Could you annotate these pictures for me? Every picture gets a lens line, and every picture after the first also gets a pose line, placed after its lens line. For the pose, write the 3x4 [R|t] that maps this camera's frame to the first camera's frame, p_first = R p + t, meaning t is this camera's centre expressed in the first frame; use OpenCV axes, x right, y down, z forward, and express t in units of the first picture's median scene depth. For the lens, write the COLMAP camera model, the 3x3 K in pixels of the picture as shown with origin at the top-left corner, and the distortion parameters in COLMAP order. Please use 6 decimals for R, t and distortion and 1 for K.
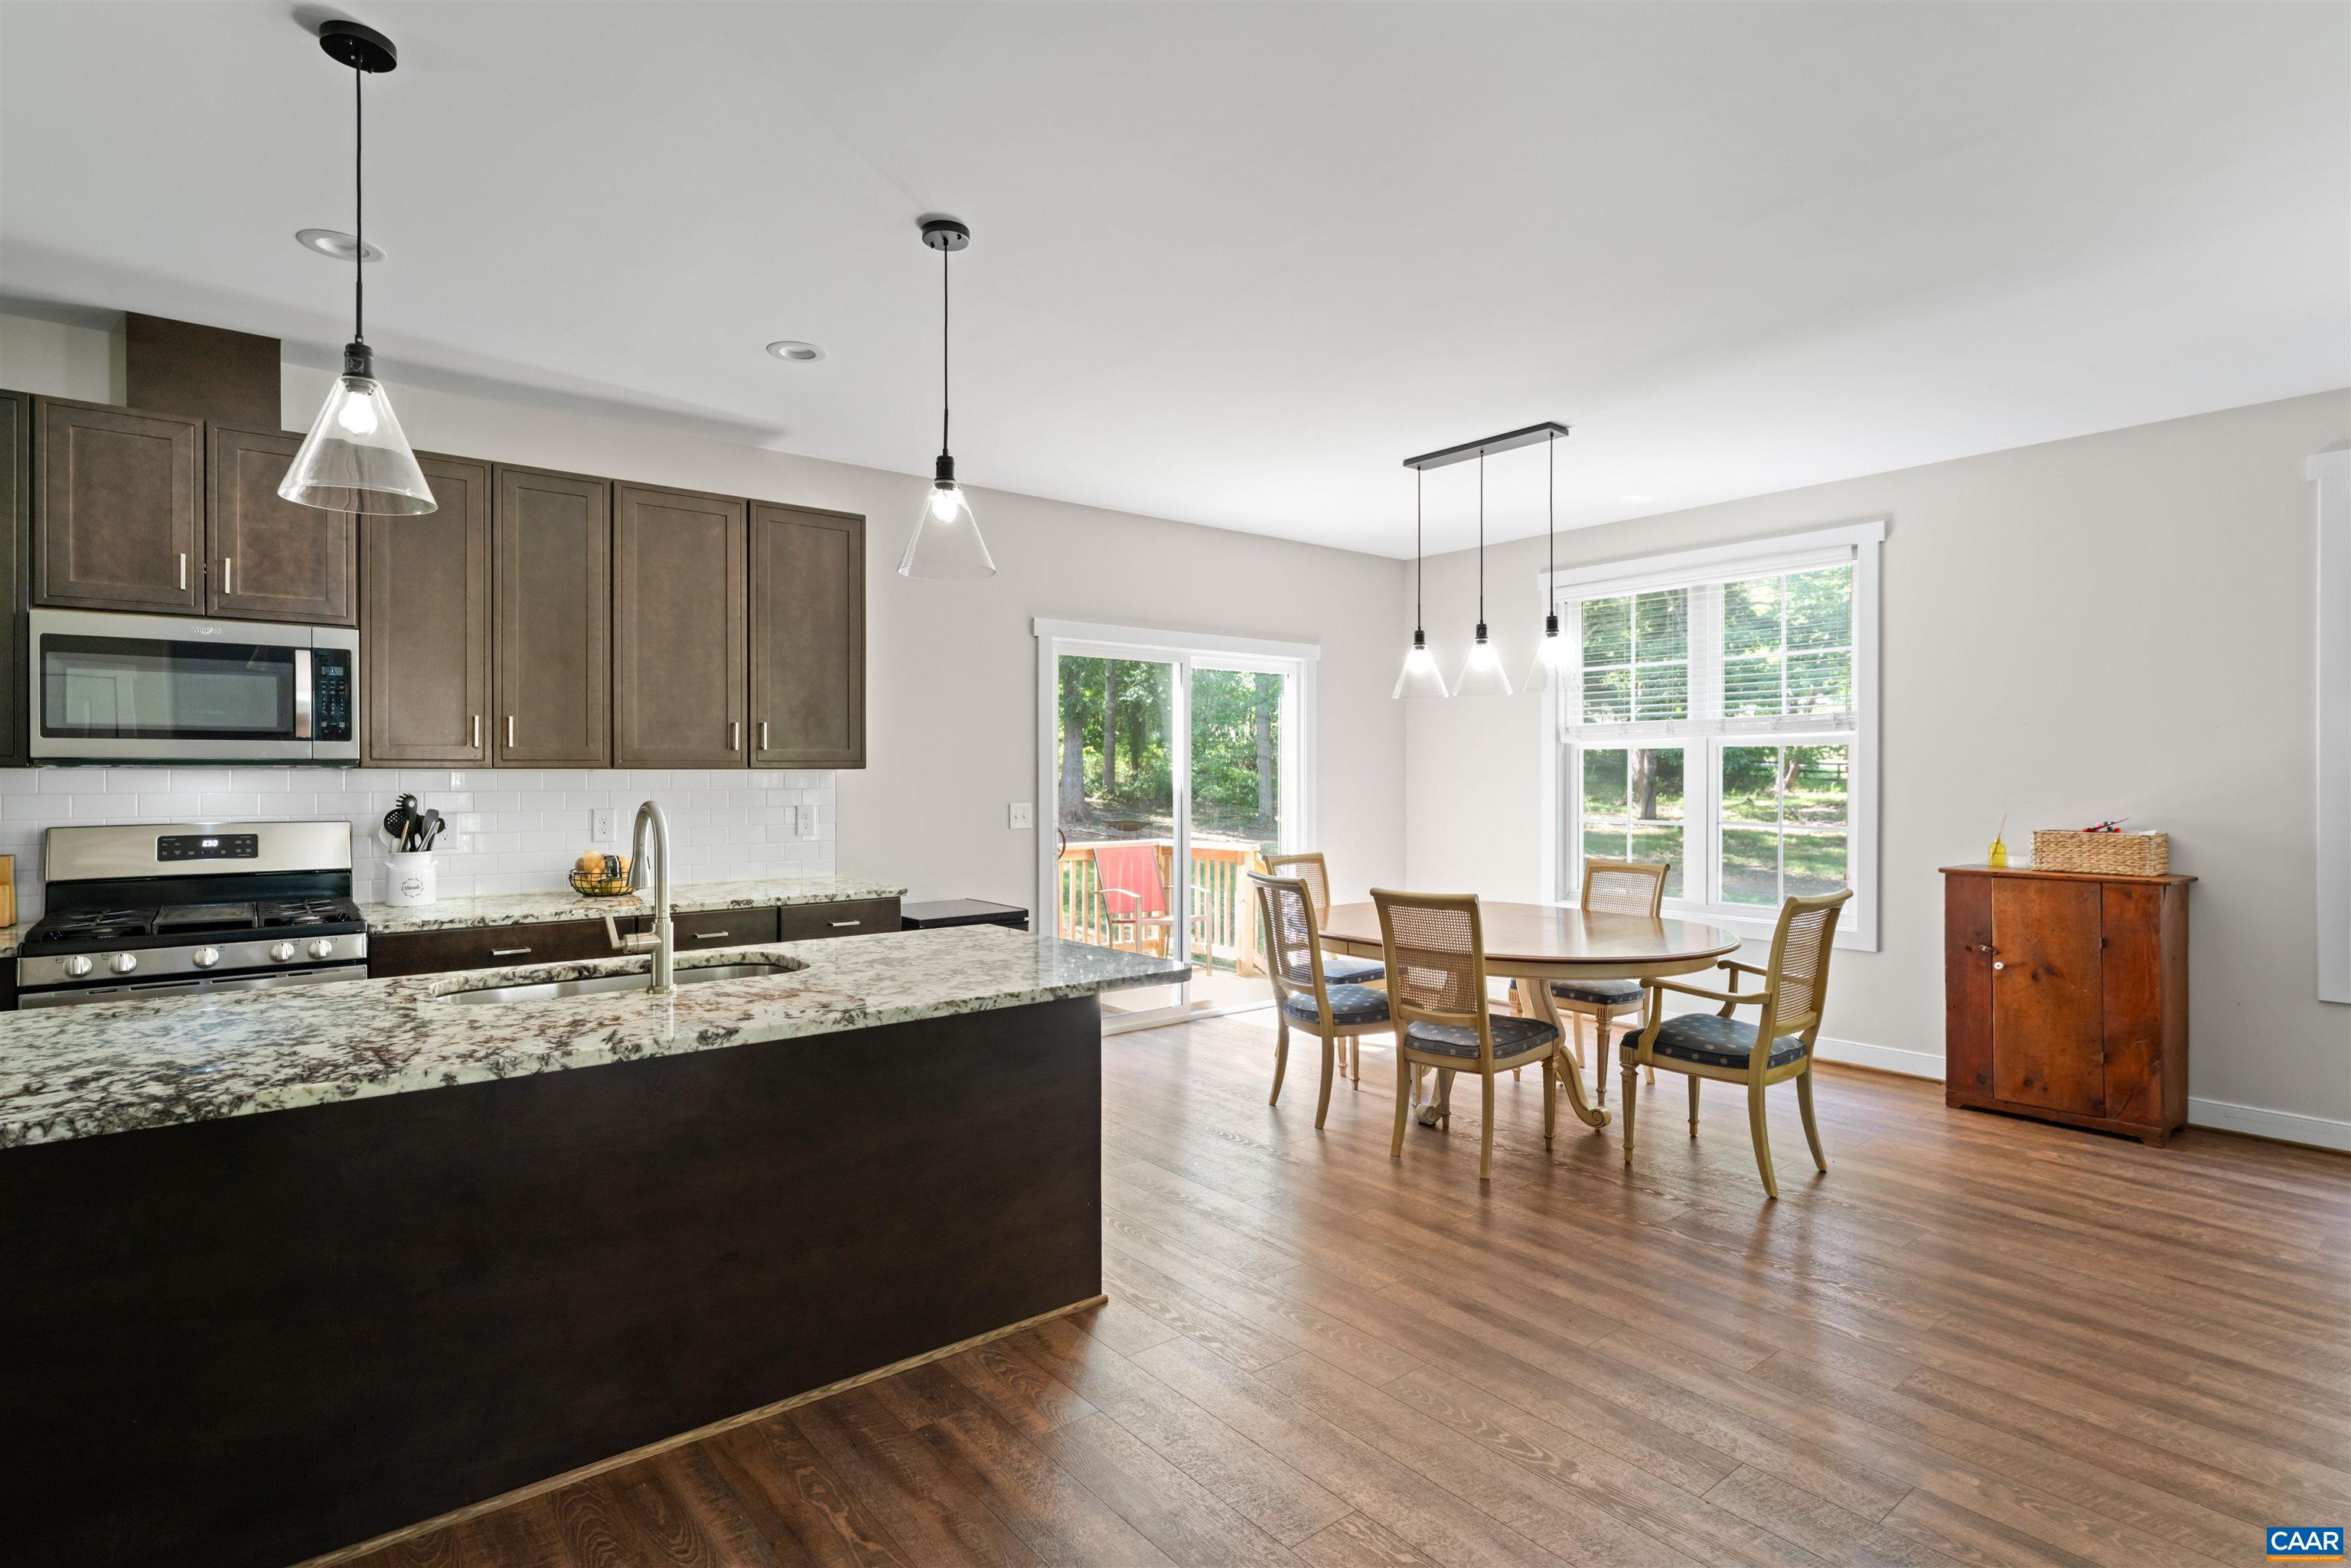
lens RADIAL K [[1162.0, 0, 1166.5], [0, 1162.0, 780.5], [0, 0, 1]] dist [0.002638, 0.000801]
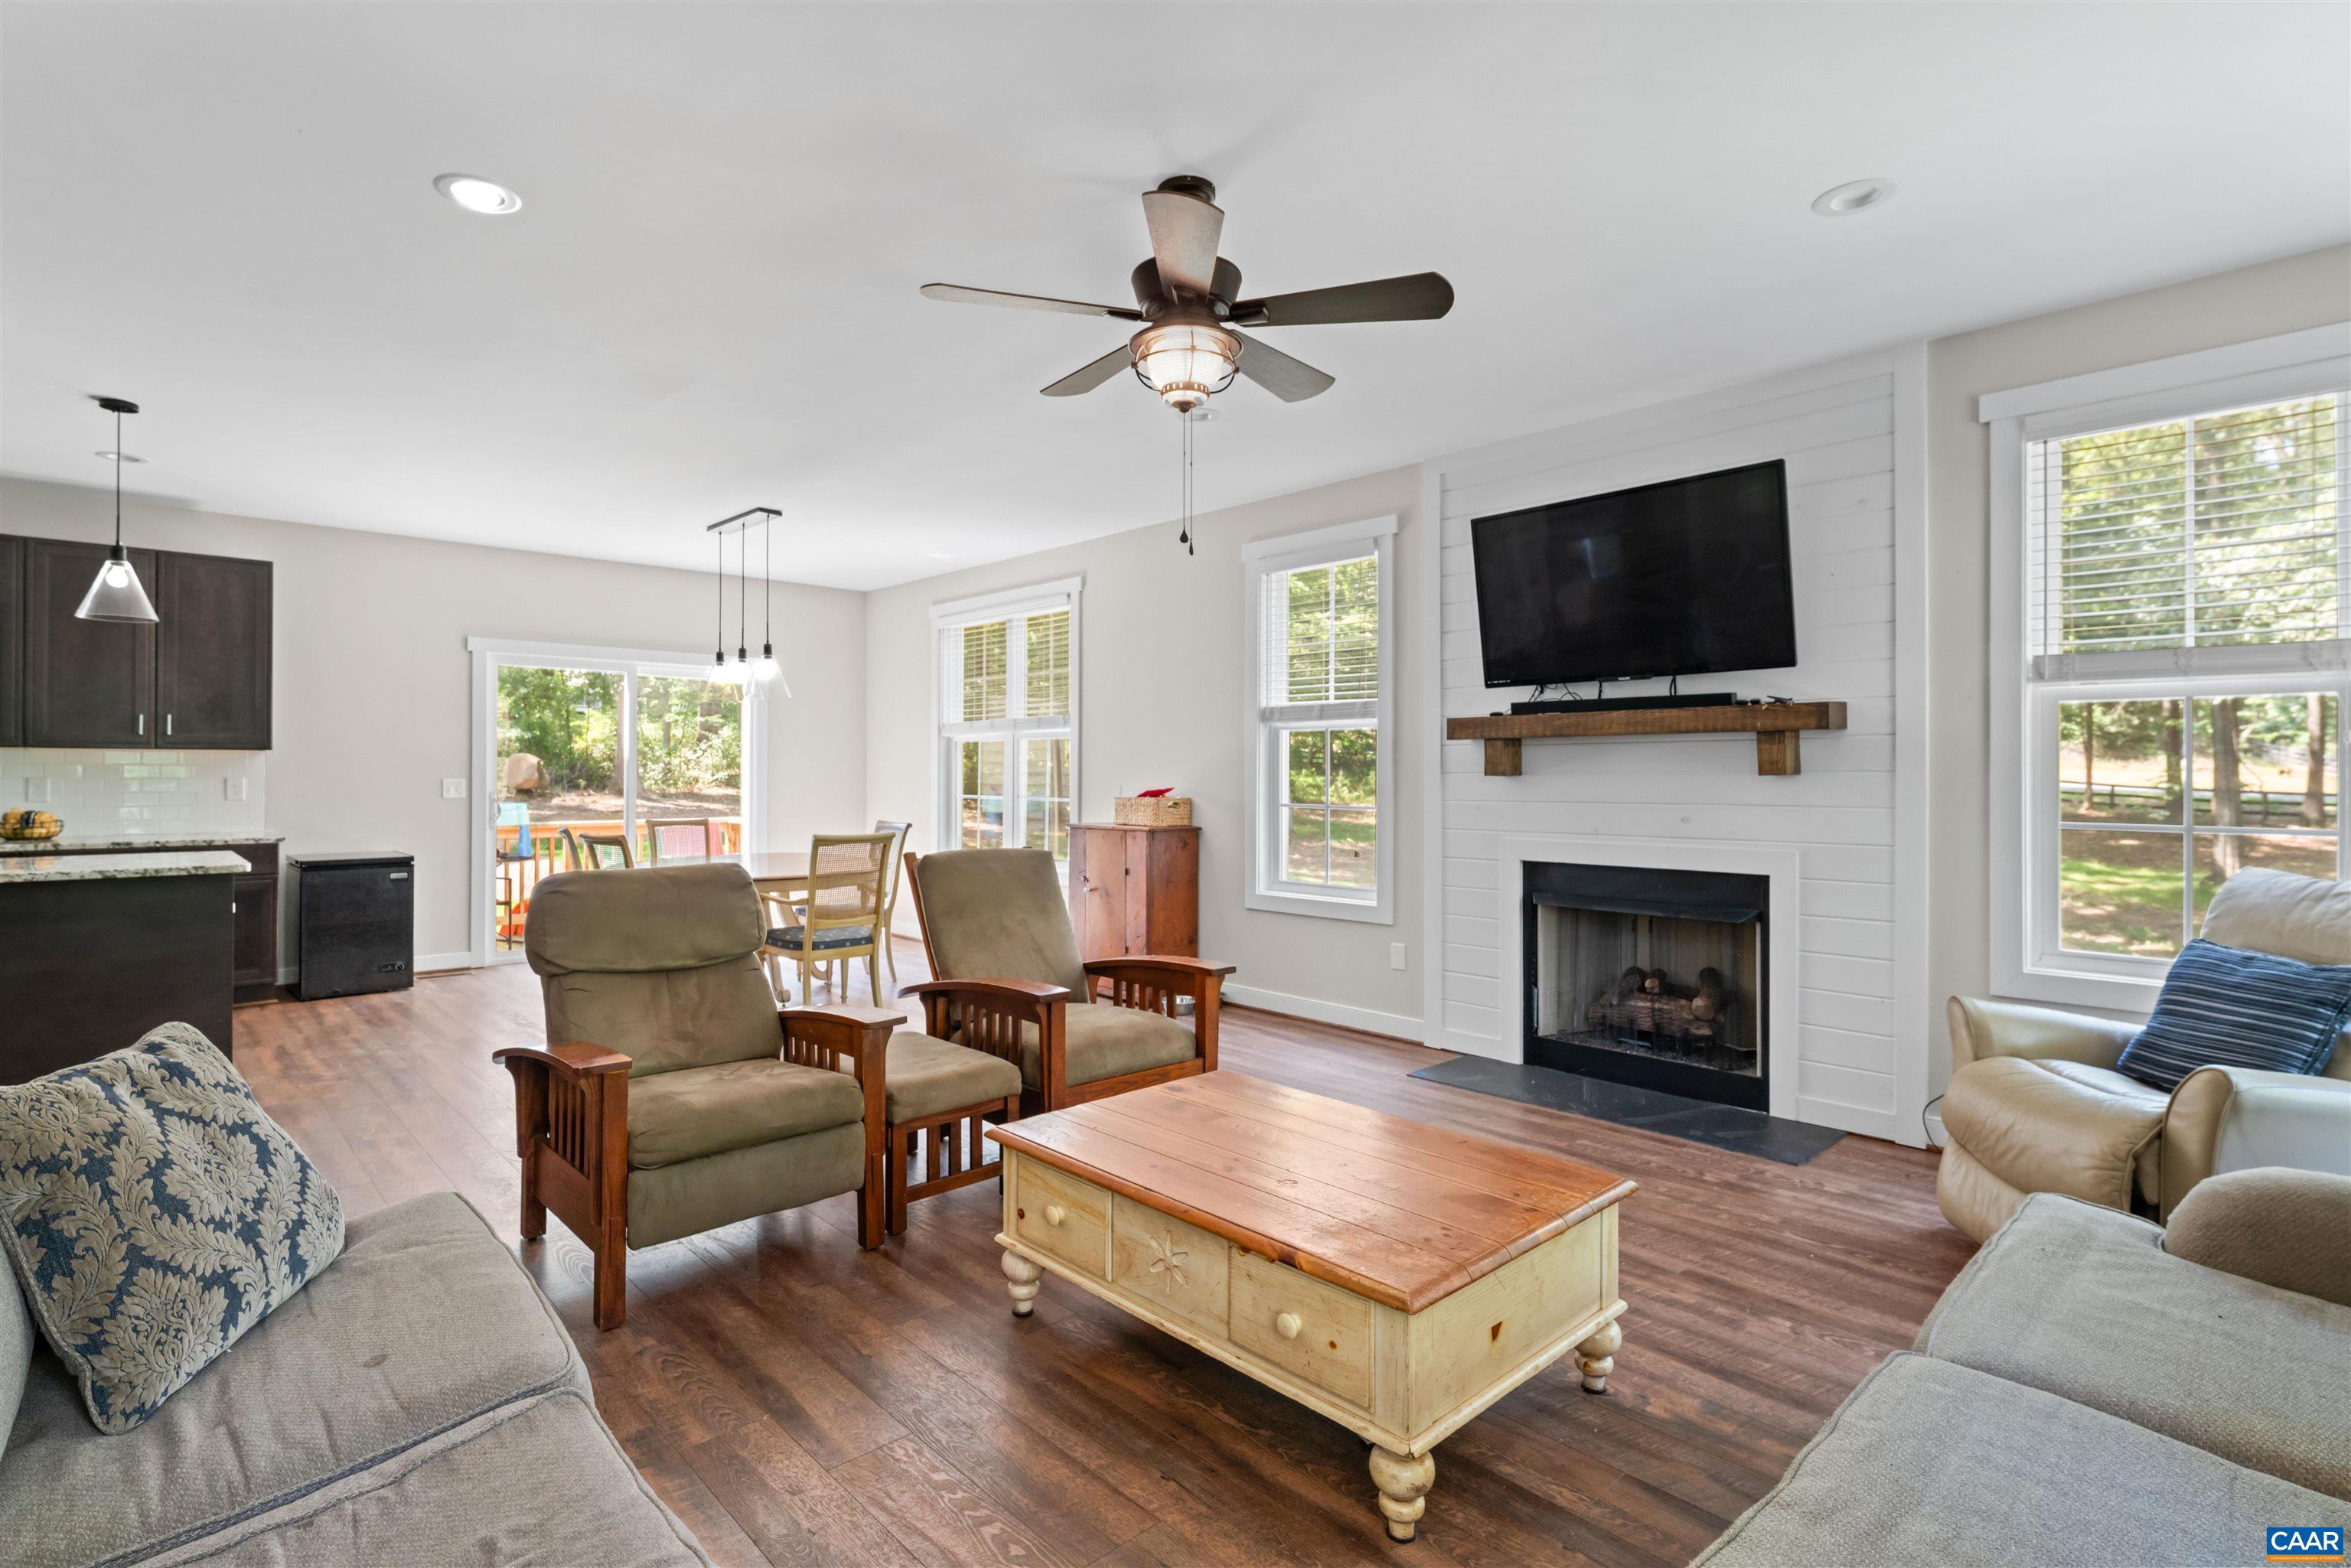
lens RADIAL K [[1162.0, 0, 1177.2], [0, 1162.0, 766.7], [0, 0, 1]] dist [0.002638, 0.000801]
pose [[0.996833, 0.005011, 0.079366, 0.705001], [-0.004091, 0.999923, -0.011753, 0.022104], [-0.079419, 0.011391, 0.996776, -0.440202]]
